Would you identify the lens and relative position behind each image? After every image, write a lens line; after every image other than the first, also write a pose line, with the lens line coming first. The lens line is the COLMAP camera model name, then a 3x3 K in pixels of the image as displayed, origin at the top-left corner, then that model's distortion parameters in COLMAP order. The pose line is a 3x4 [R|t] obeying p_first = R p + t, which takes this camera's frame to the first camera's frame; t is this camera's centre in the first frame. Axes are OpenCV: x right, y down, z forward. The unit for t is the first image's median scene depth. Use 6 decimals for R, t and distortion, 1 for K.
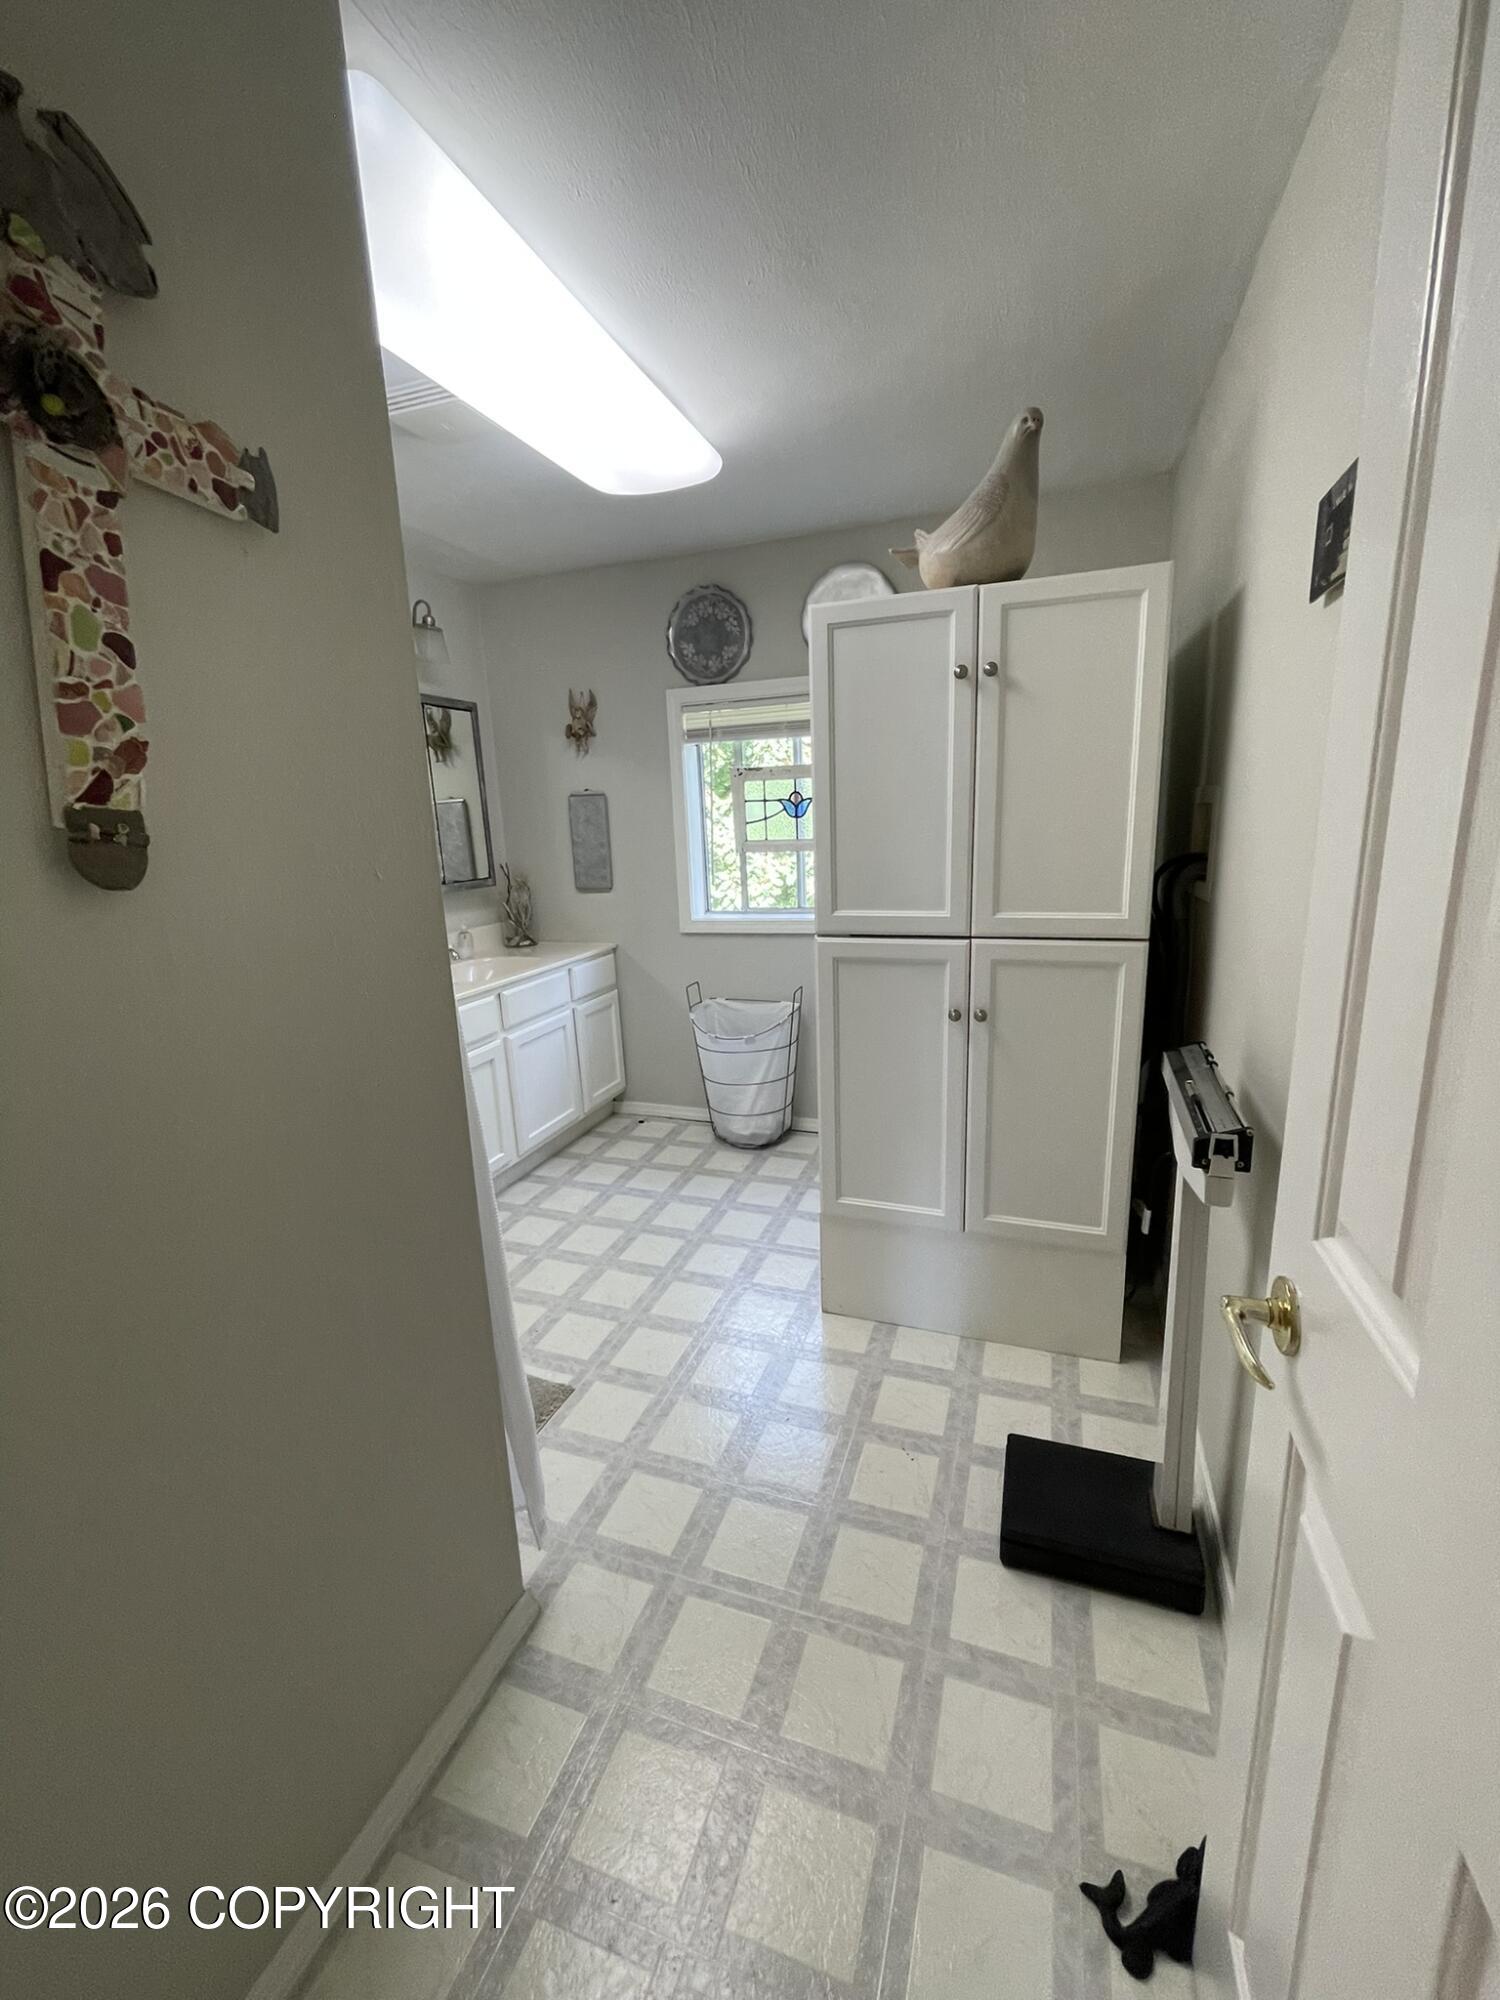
lens RADIAL K [[814.6, 0, 753.4], [0, 814.6, 992.5], [0, 0, 1]] dist [-0.004917, 0.003290]
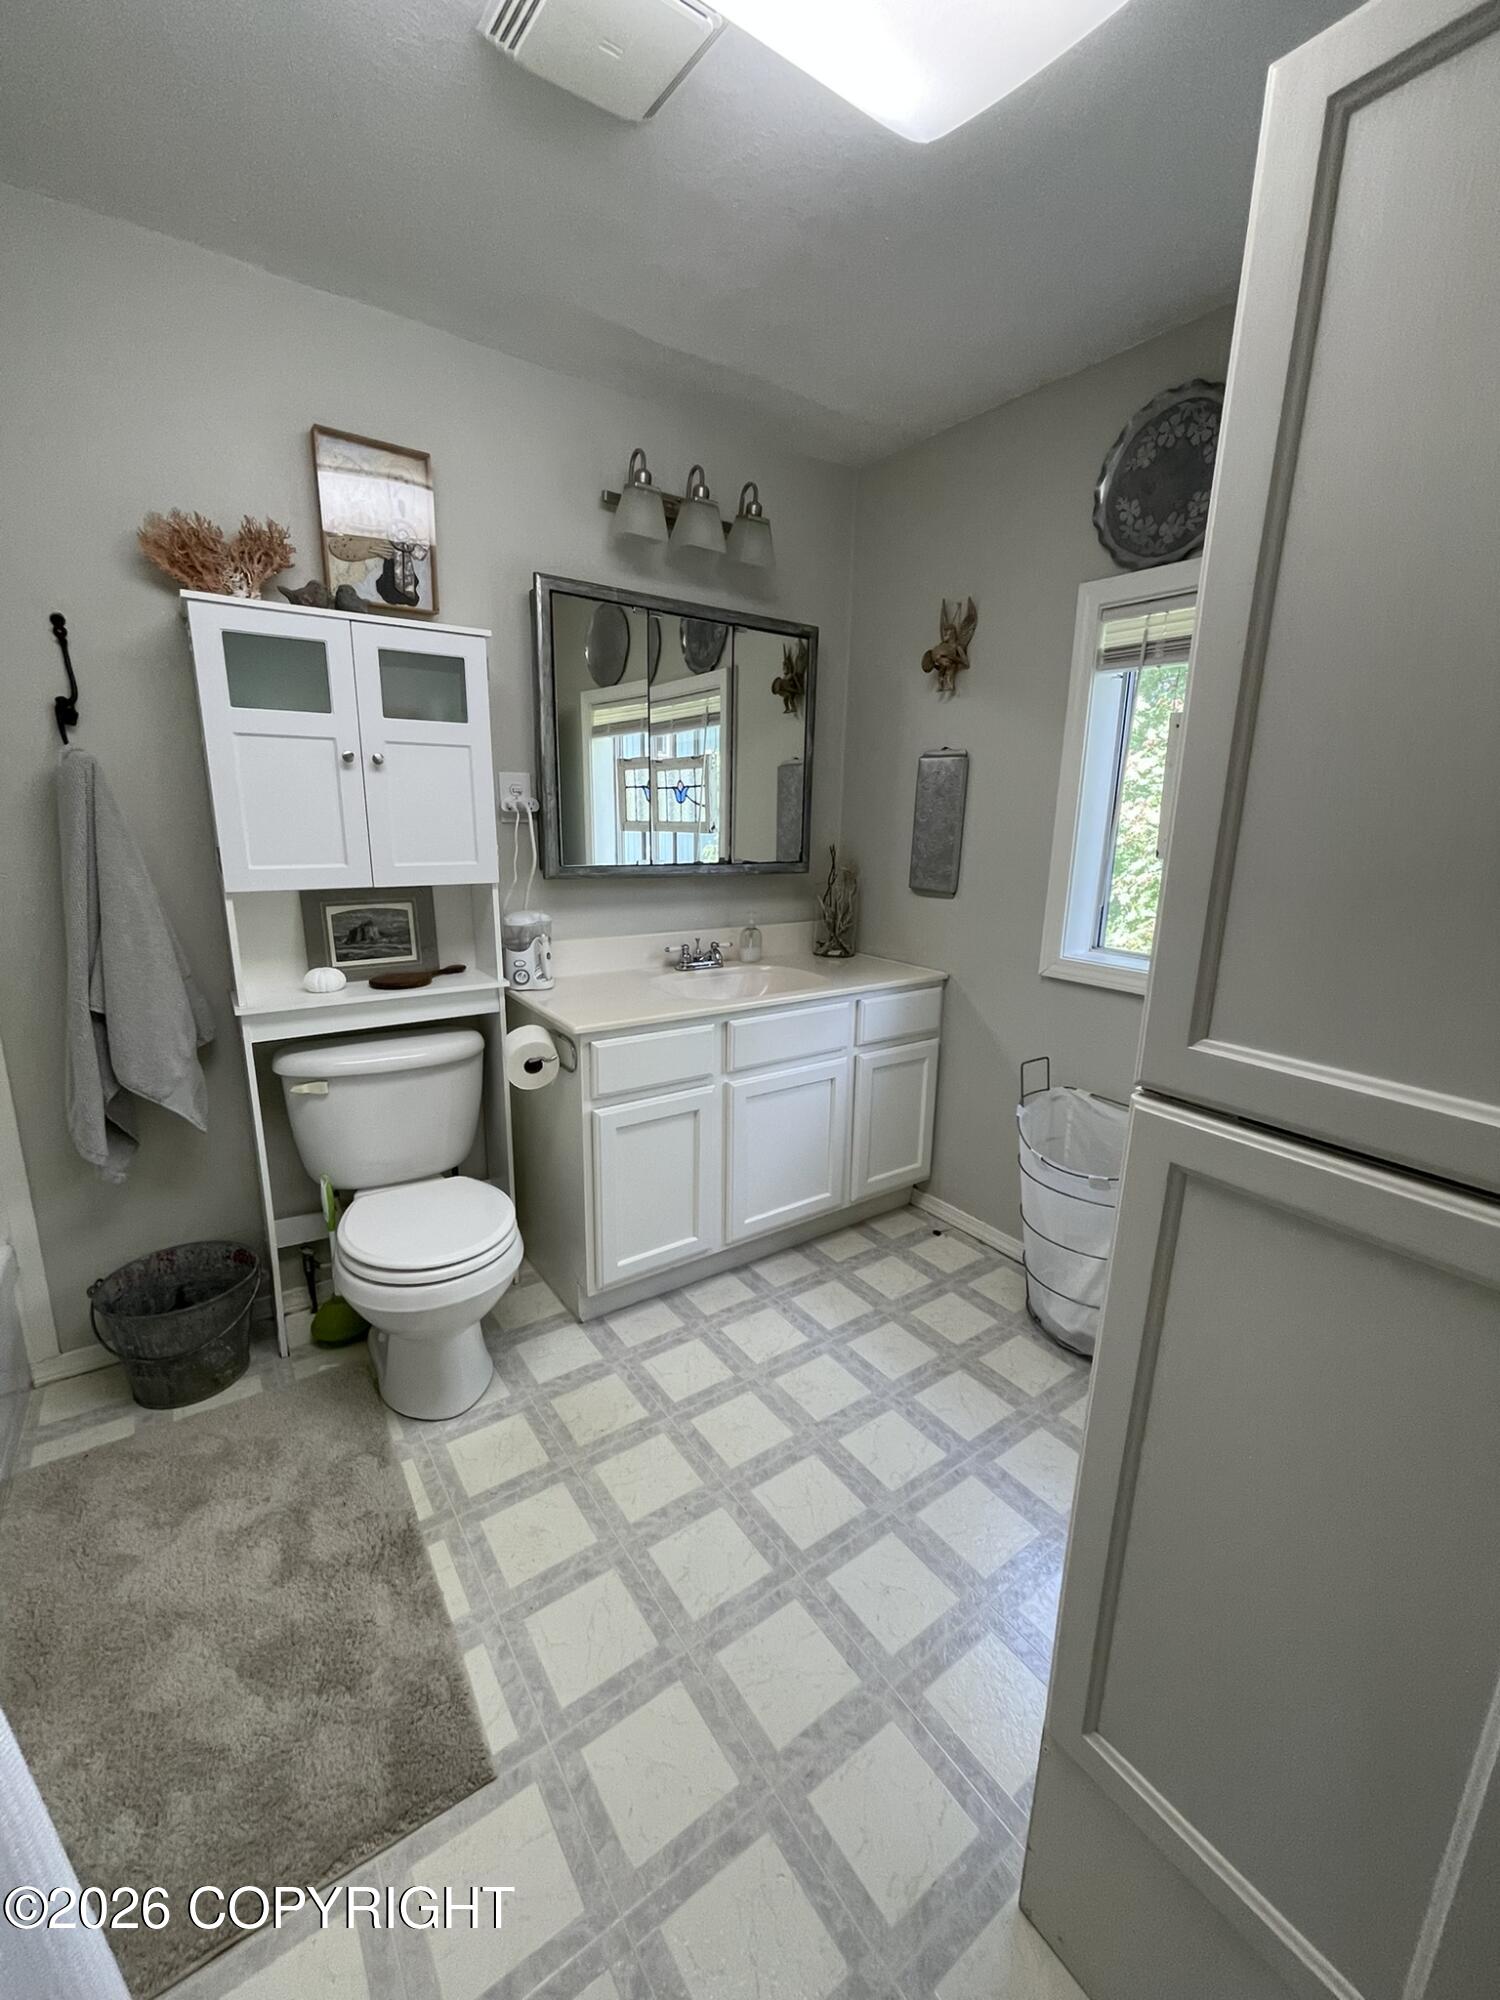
lens RADIAL K [[814.6, 0, 753.4], [0, 814.6, 992.5], [0, 0, 1]] dist [-0.004917, 0.003290]
pose [[0.822550, 0.182088, -0.538753, 0.075883], [-0.175782, 0.982370, 0.063643, -0.064042], [0.540843, 0.042354, 0.840056, 0.358821]]
